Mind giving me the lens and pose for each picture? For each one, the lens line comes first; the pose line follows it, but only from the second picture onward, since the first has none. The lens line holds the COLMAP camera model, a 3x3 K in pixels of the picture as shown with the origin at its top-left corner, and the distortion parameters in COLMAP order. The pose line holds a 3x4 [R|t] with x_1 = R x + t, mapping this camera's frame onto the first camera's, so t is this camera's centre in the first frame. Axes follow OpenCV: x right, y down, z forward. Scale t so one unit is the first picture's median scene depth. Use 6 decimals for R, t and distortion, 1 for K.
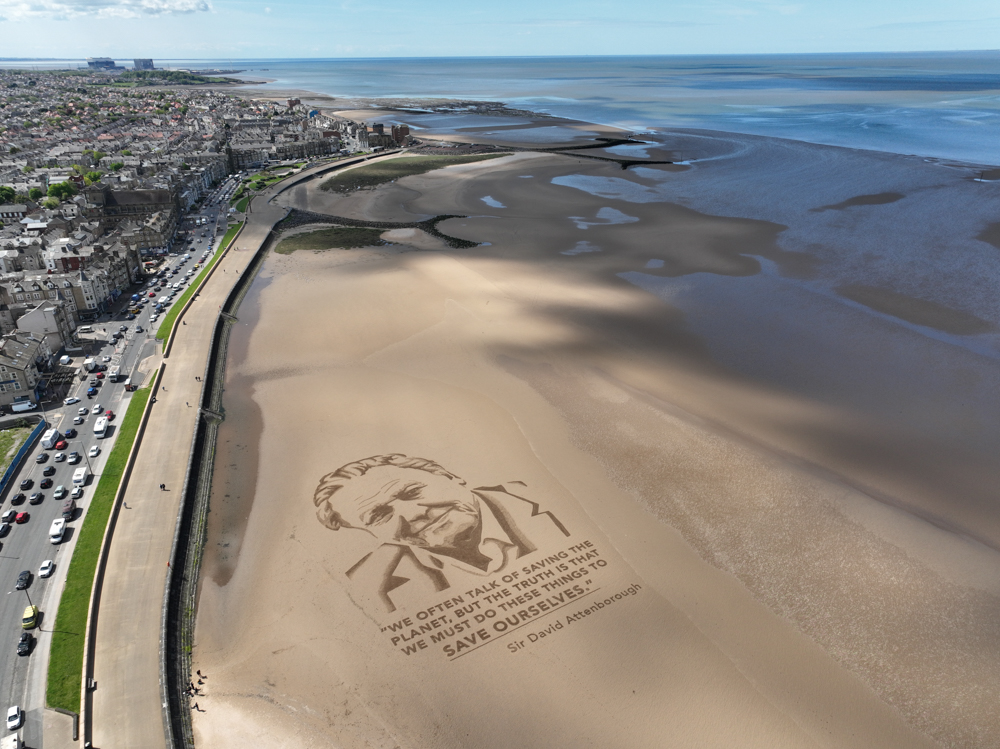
lens RADIAL K [[704.5, 0, 500.0], [0, 704.5, 374.5], [0, 0, 1]] dist [0.000368, 0.016648]
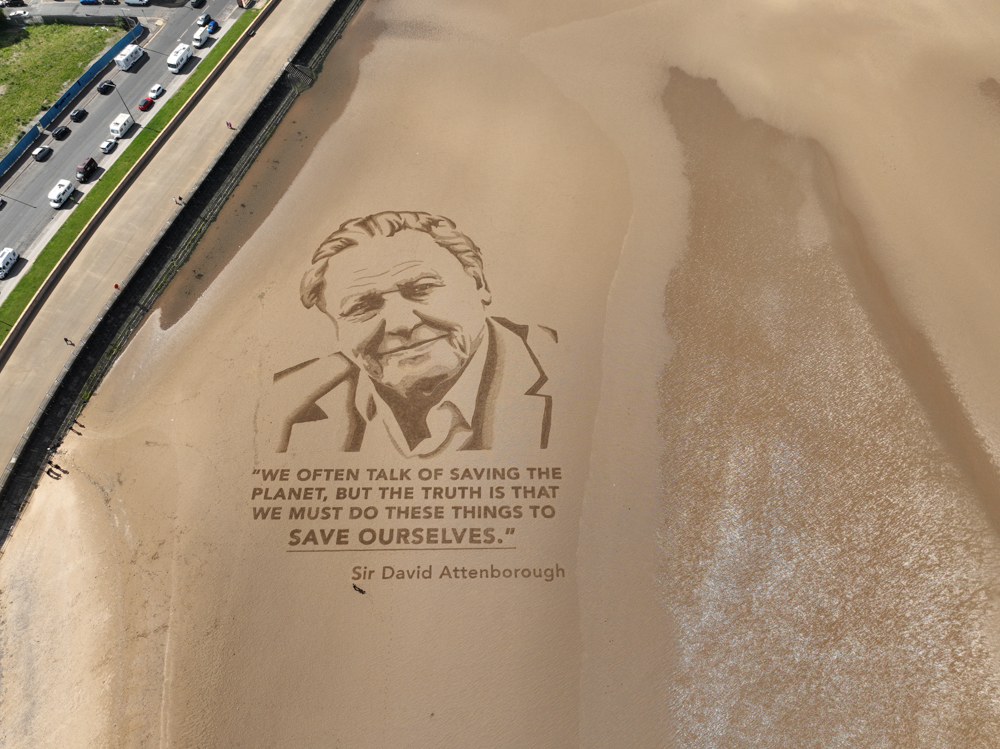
lens RADIAL K [[704.5, 0, 500.0], [0, 704.5, 374.5], [0, 0, 1]] dist [0.000368, 0.016648]
pose [[0.849480, 0.439475, -0.291967, 0.230575], [-0.219462, 0.797534, 0.561939, -0.226026], [0.479812, -0.413280, 0.773938, 0.425694]]
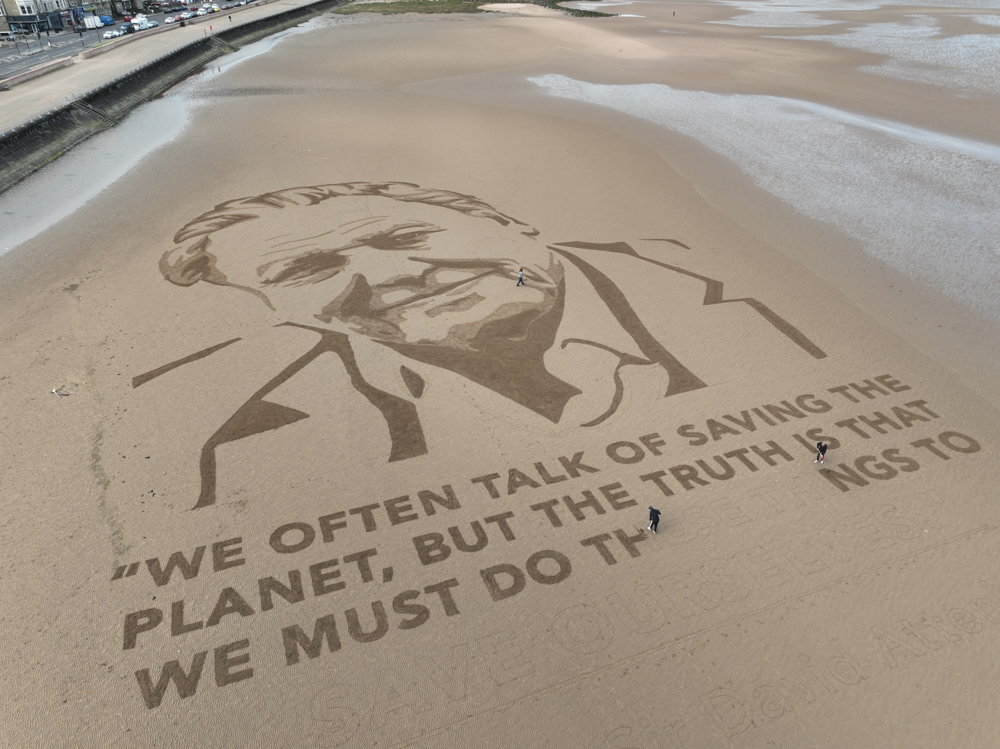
lens RADIAL K [[704.5, 0, 500.0], [0, 704.5, 374.5], [0, 0, 1]] dist [0.000368, 0.016648]
pose [[0.983466, 0.103228, -0.148794, -0.000306], [-0.083678, 0.987692, 0.132146, 0.198580], [0.160604, -0.117510, 0.979999, 0.628984]]
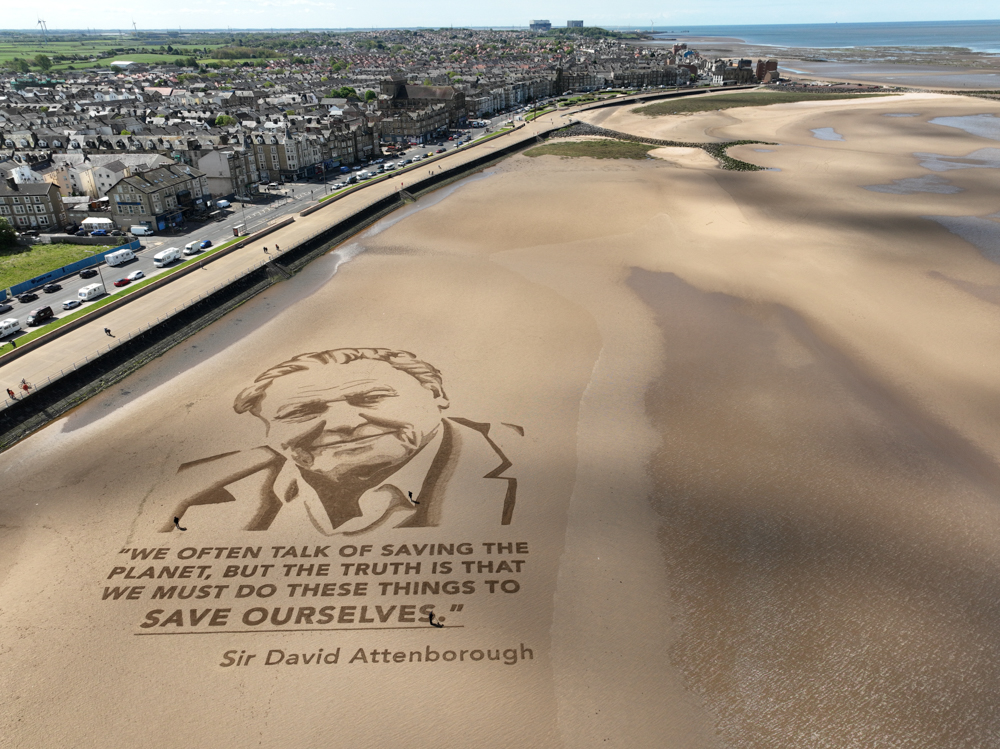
lens RADIAL K [[704.5, 0, 500.0], [0, 704.5, 374.5], [0, 0, 1]] dist [0.000368, 0.016648]
pose [[0.856399, 0.229601, -0.462454, 0.317935], [-0.212367, 0.973052, 0.089832, 0.058230], [0.470618, 0.021278, 0.882081, 0.473383]]
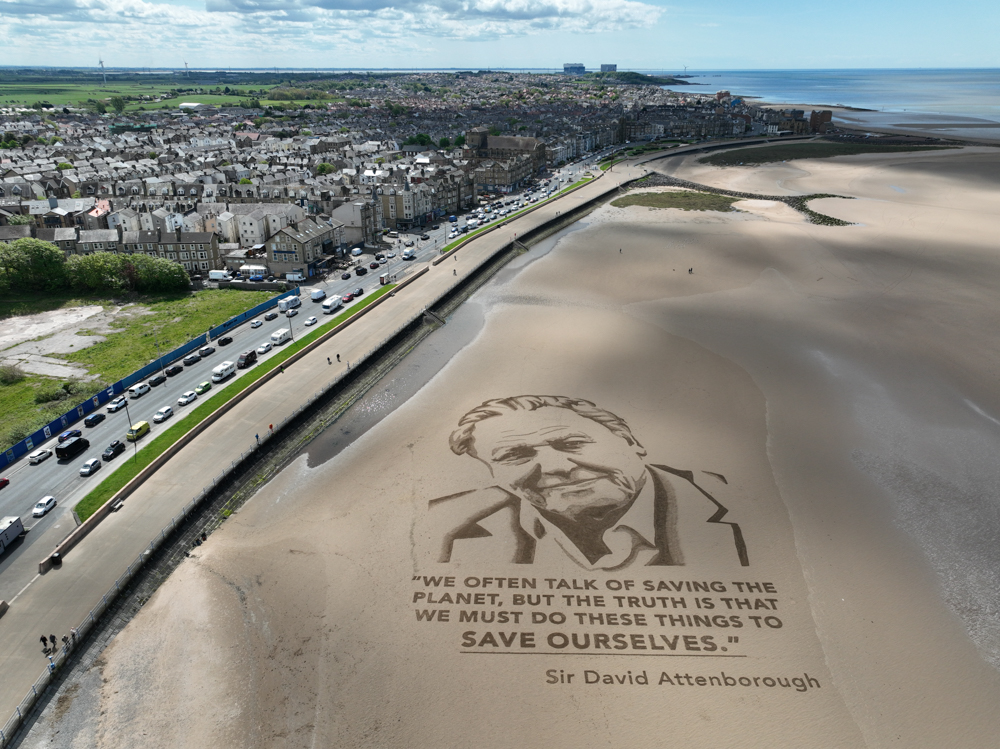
lens RADIAL K [[704.5, 0, 500.0], [0, 704.5, 374.5], [0, 0, 1]] dist [0.000368, 0.016648]
pose [[0.835609, 0.227664, -0.499927, 0.184336], [-0.234549, 0.970814, 0.050064, 0.078657], [0.496734, 0.075423, 0.864619, 0.314598]]
